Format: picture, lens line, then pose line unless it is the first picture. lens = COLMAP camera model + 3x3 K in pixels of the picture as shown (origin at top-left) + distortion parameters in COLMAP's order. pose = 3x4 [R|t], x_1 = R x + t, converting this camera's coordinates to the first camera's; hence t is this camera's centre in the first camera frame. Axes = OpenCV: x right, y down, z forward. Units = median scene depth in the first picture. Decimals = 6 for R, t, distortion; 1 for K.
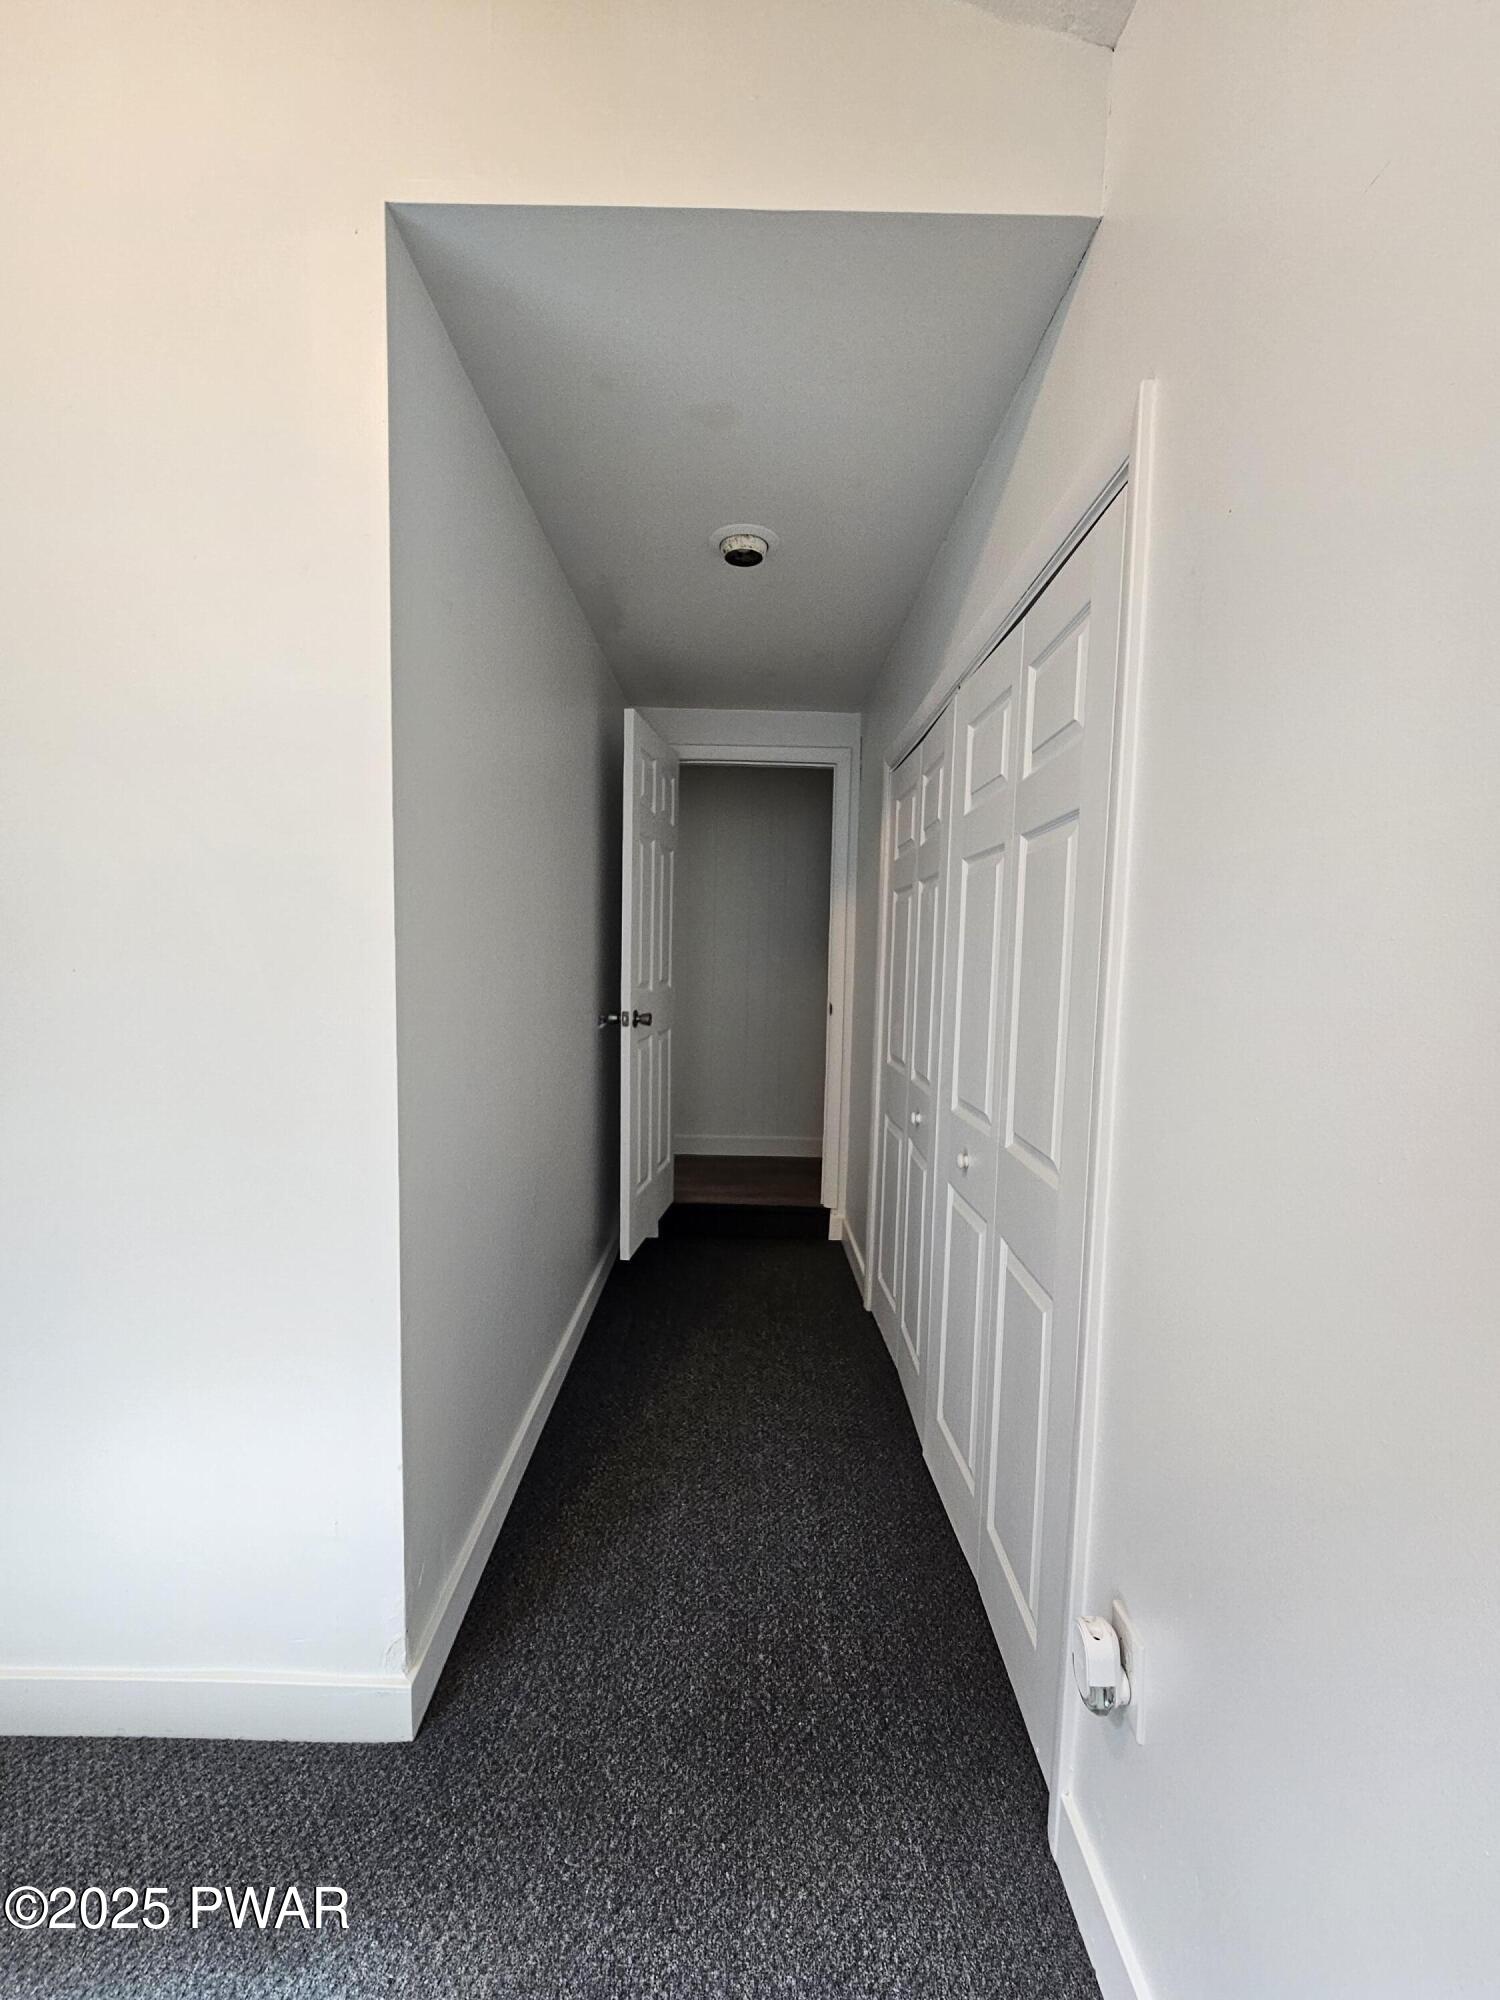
lens RADIAL K [[816.2, 0, 746.1], [0, 816.2, 1017.6], [0, 0, 1]] dist [0.000751, -0.000835]
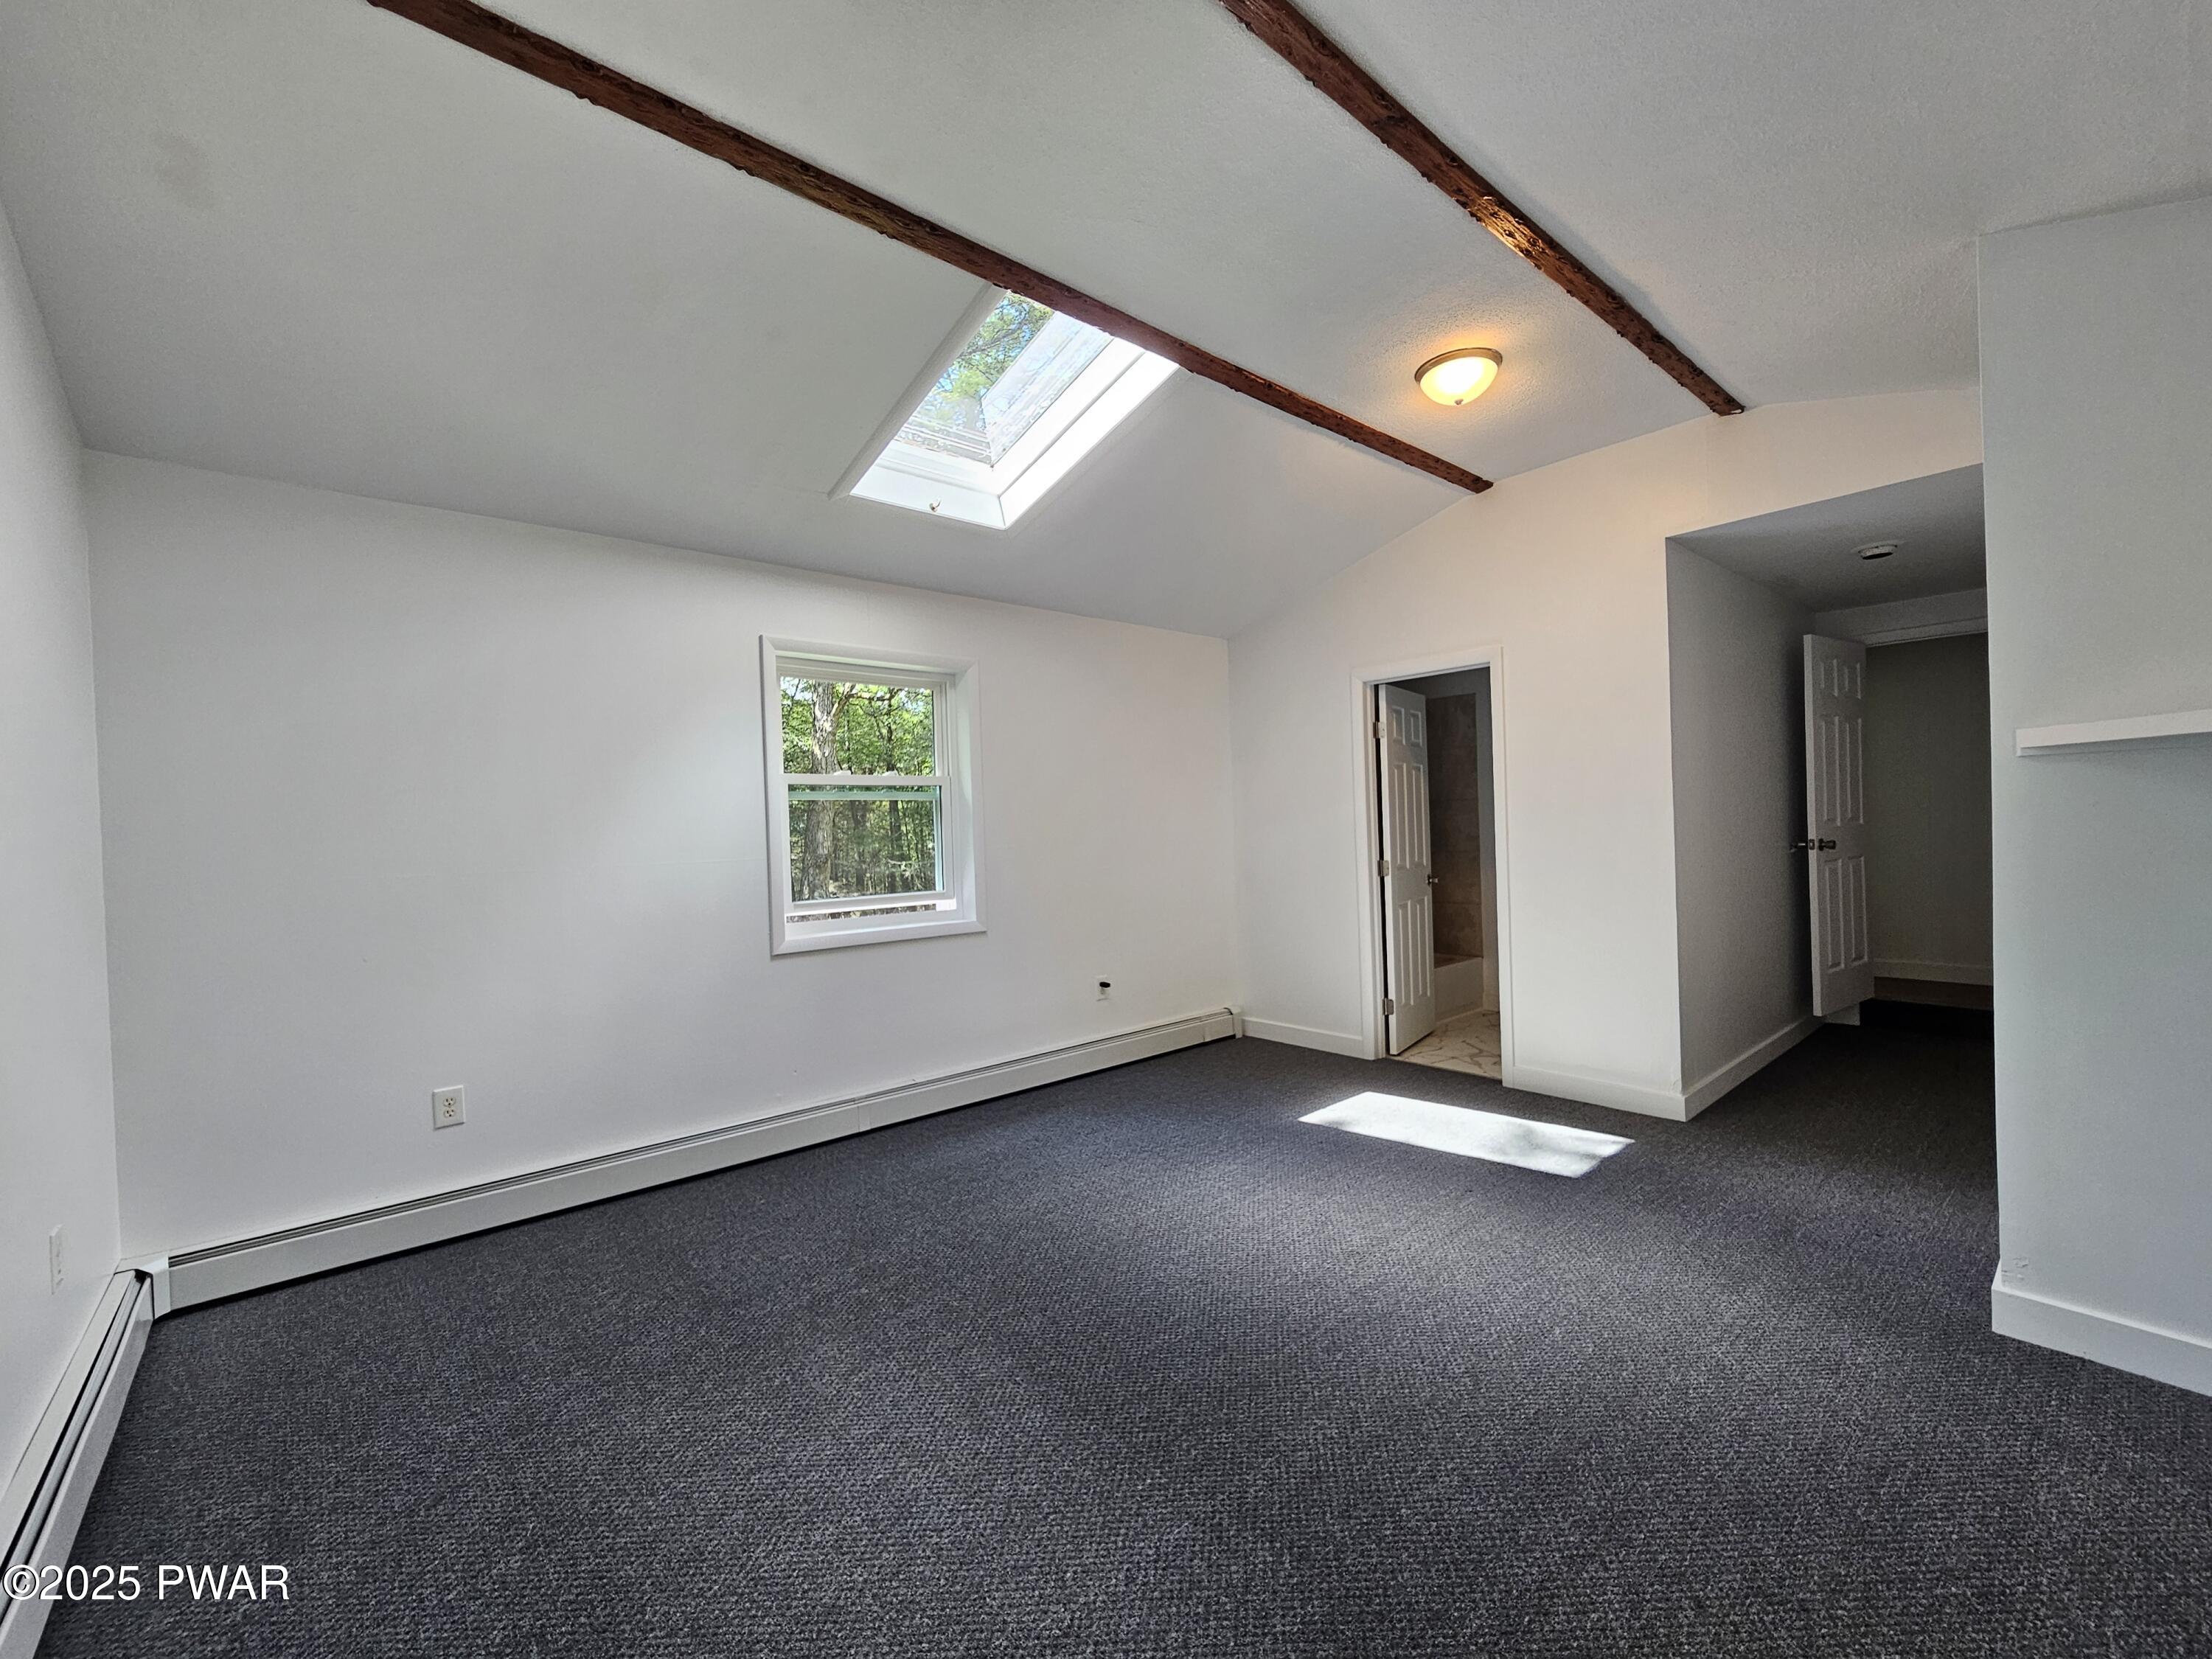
lens RADIAL K [[902.7, 0, 1119.4], [0, 902.7, 834.6], [0, 0, 1]] dist [0.000751, -0.000835]
pose [[0.653851, -0.031170, -0.755981, 0.251704], [-0.014070, 0.998477, -0.053337, 0.084691], [0.756492, 0.045511, 0.652417, -0.938673]]
